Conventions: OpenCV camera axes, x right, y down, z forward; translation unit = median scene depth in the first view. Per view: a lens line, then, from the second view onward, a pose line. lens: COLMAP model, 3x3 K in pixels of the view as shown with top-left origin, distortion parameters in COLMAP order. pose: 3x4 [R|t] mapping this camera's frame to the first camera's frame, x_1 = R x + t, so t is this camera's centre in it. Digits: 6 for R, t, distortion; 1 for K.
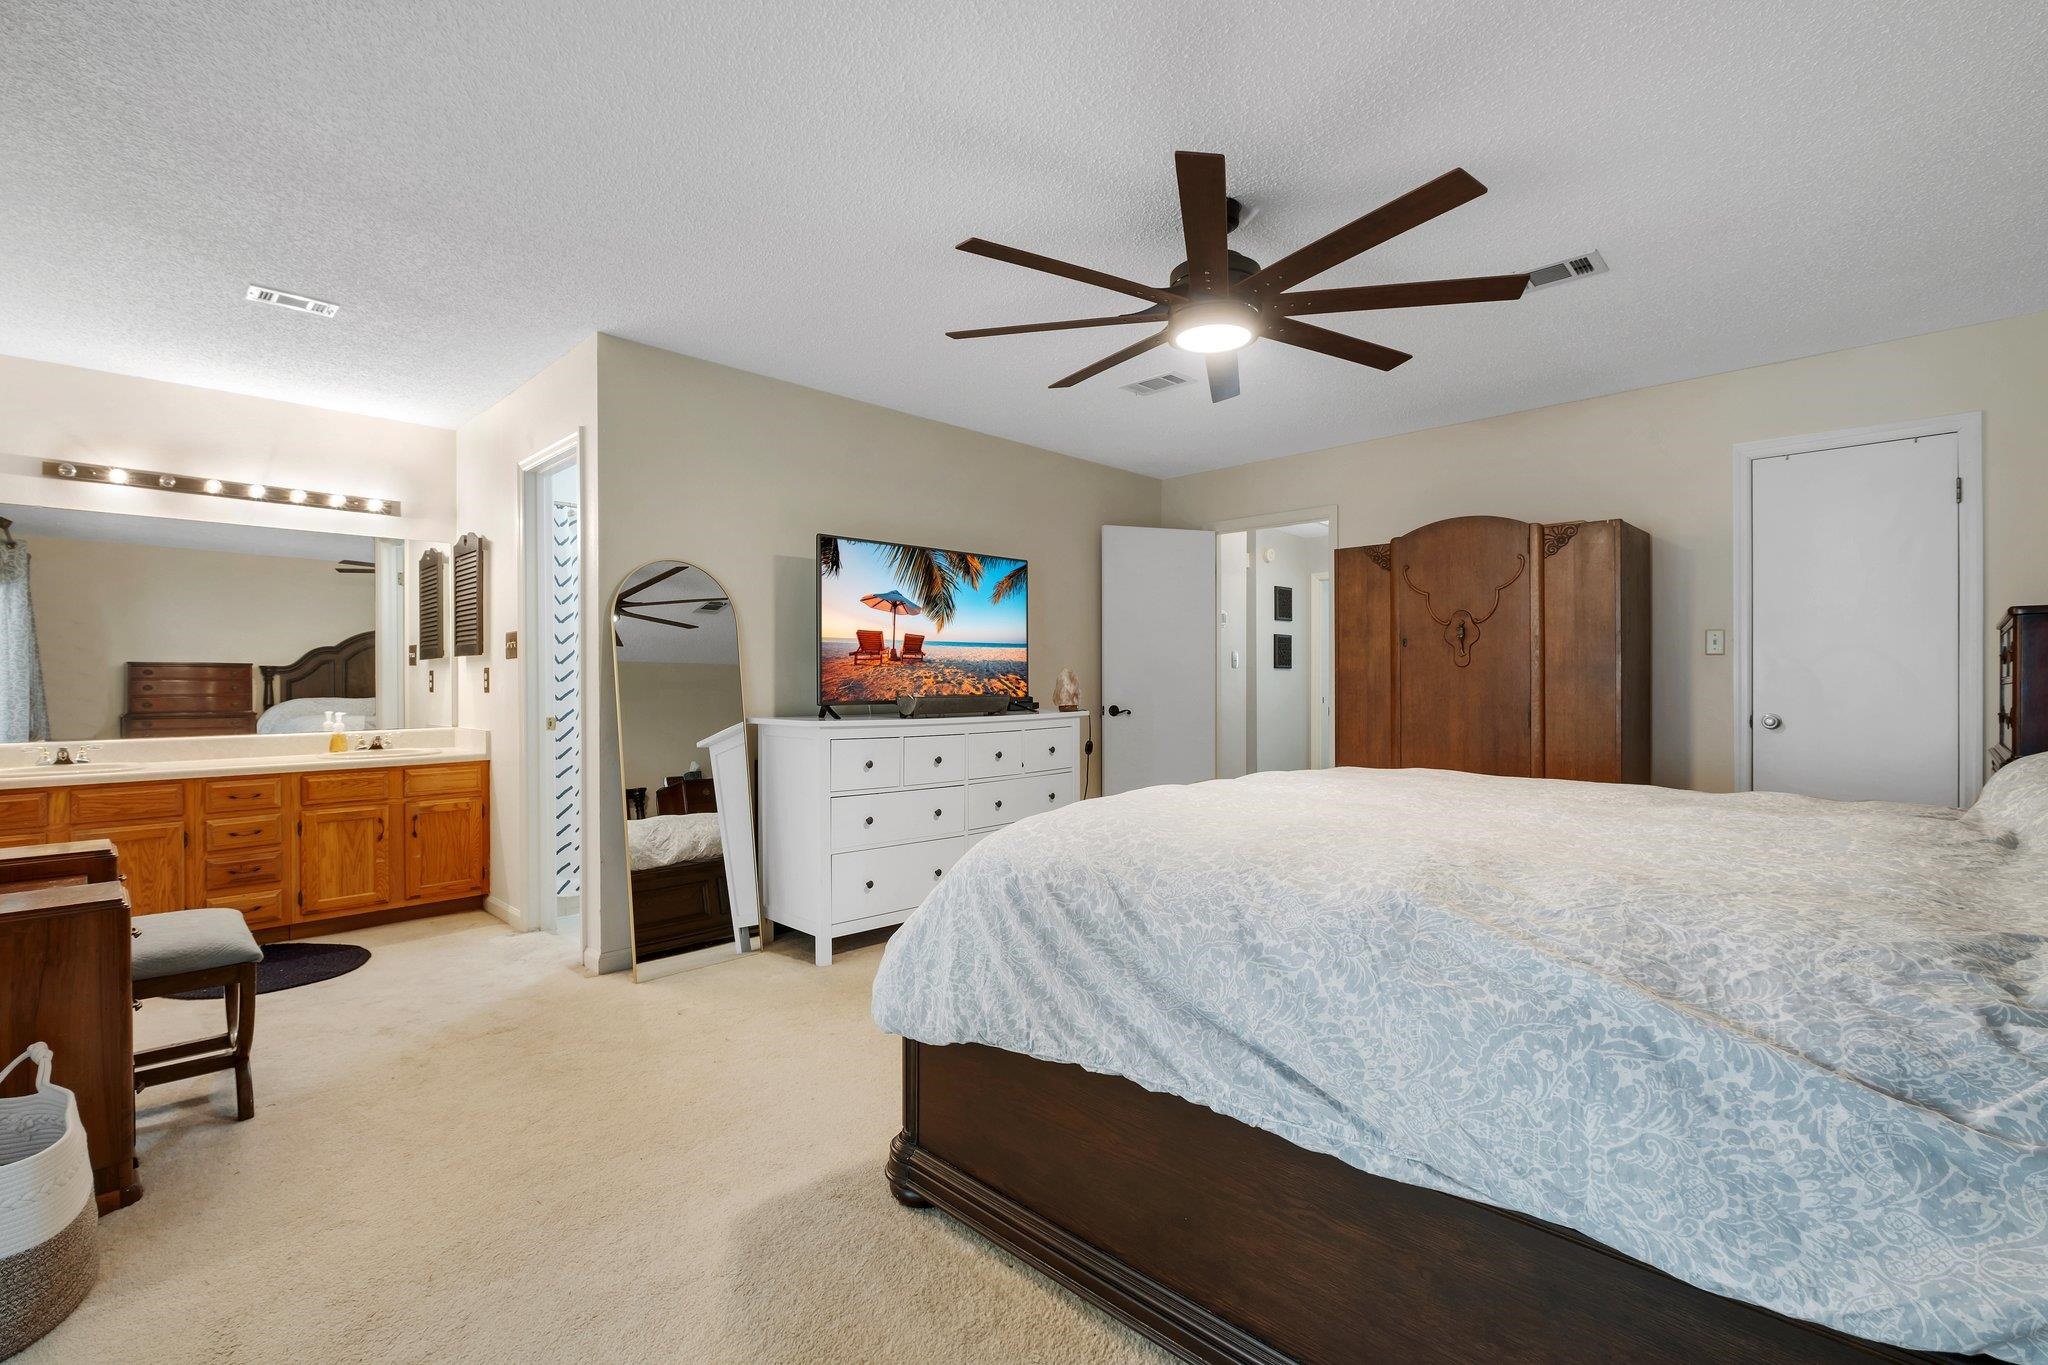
lens RADIAL K [[910.2, 0, 1028.6], [0, 910.2, 686.3], [0, 0, 1]] dist [-0.011237, 0.000043]
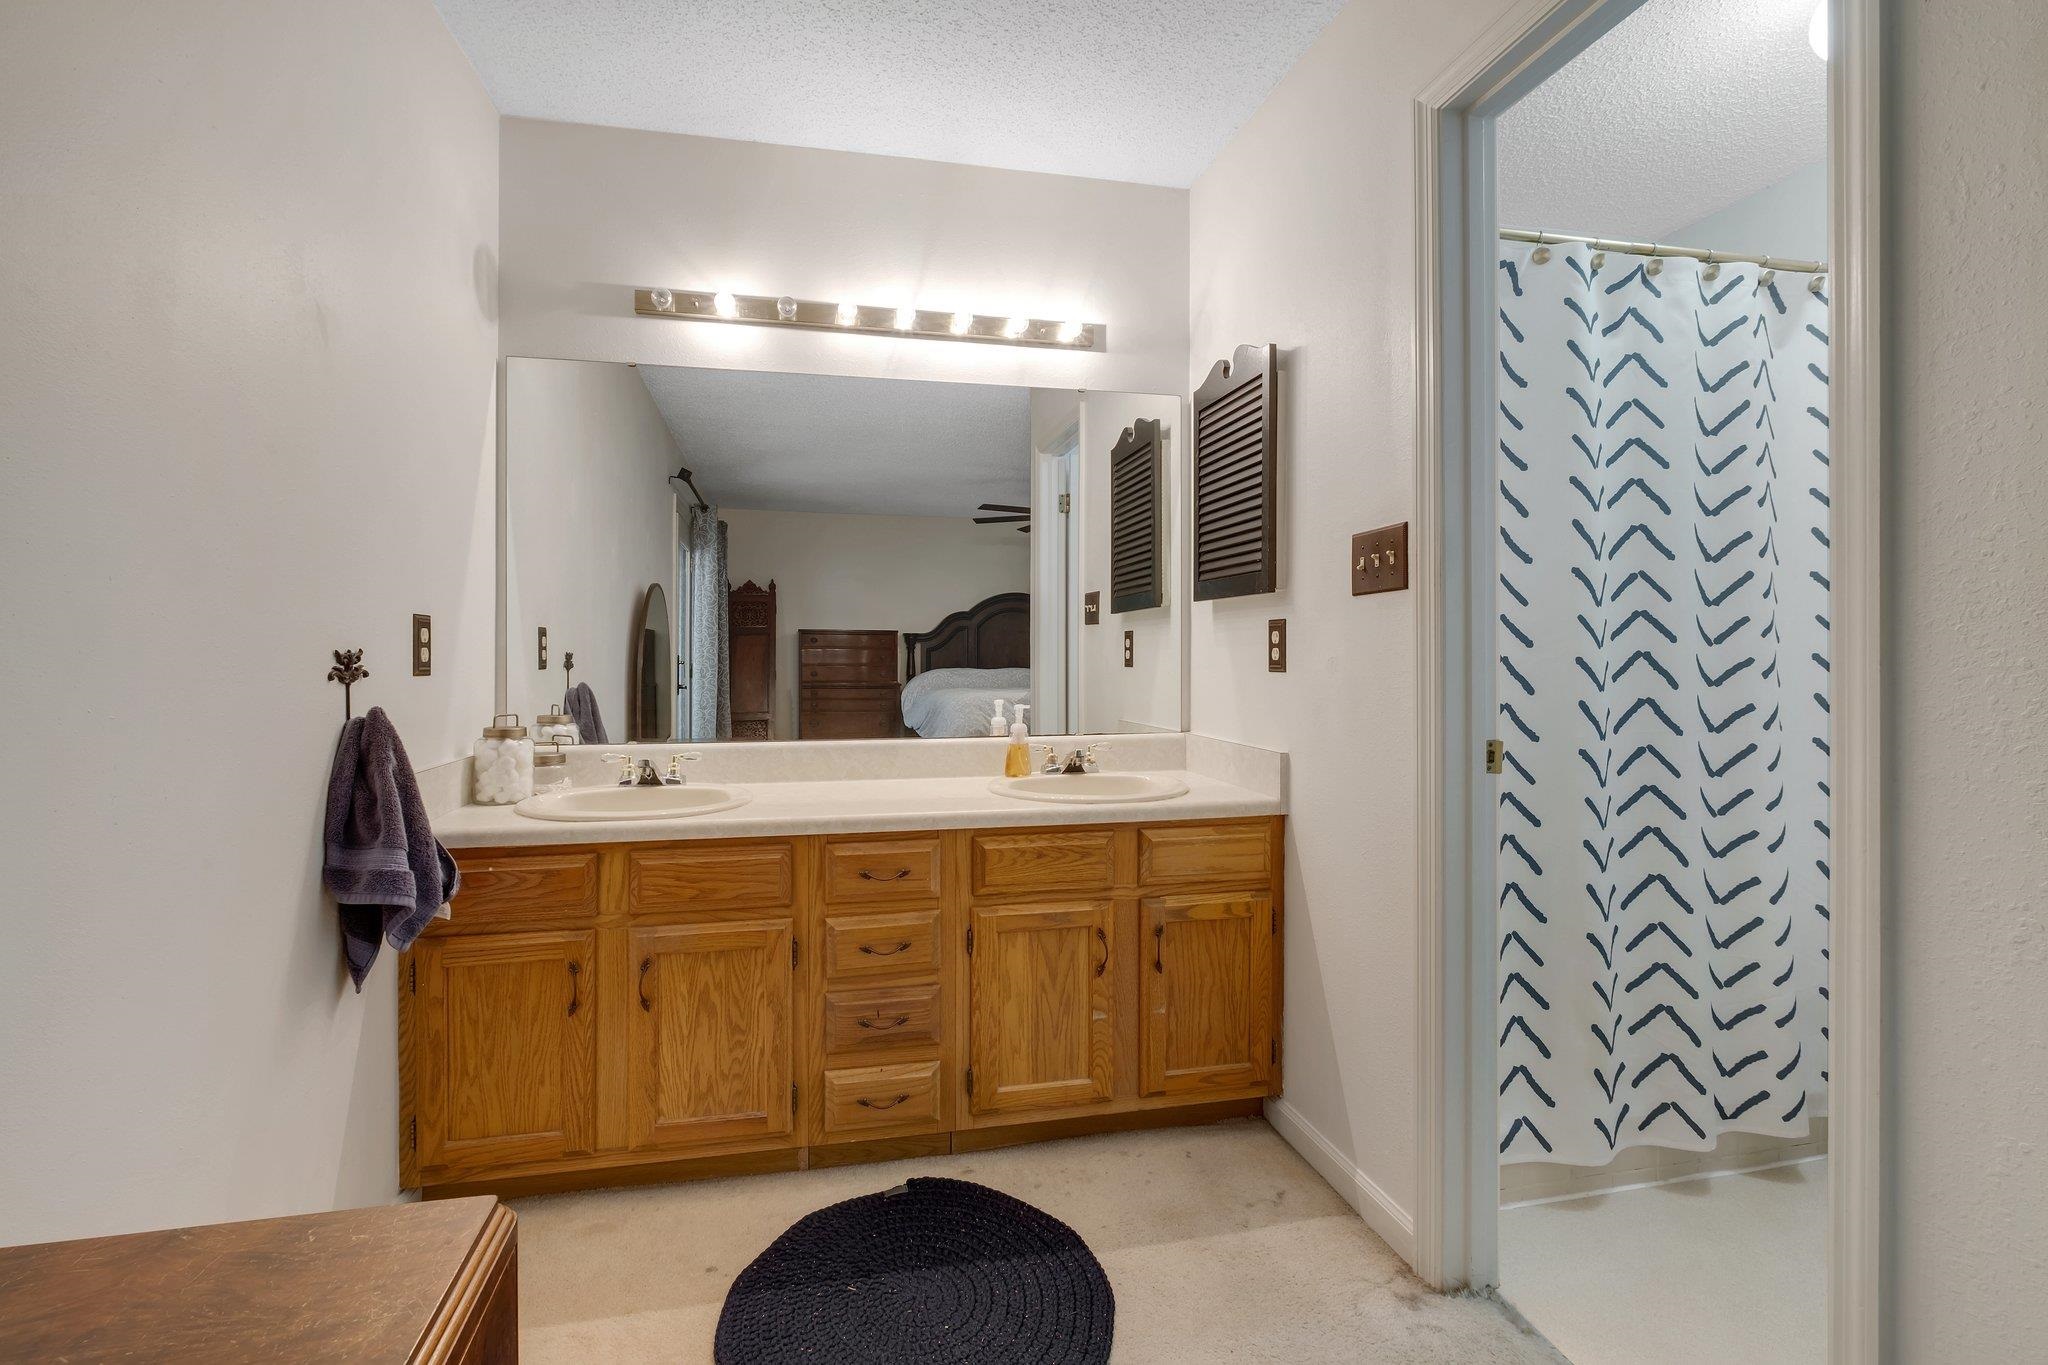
lens RADIAL K [[910.2, 0, 1019.5], [0, 910.2, 664.9], [0, 0, 1]] dist [-0.011237, 0.000043]
pose [[0.837931, 0.010536, -0.545674, -0.477831], [-0.006009, 0.999931, 0.010080, -0.000659], [0.545743, -0.005168, 0.837937, 0.556029]]
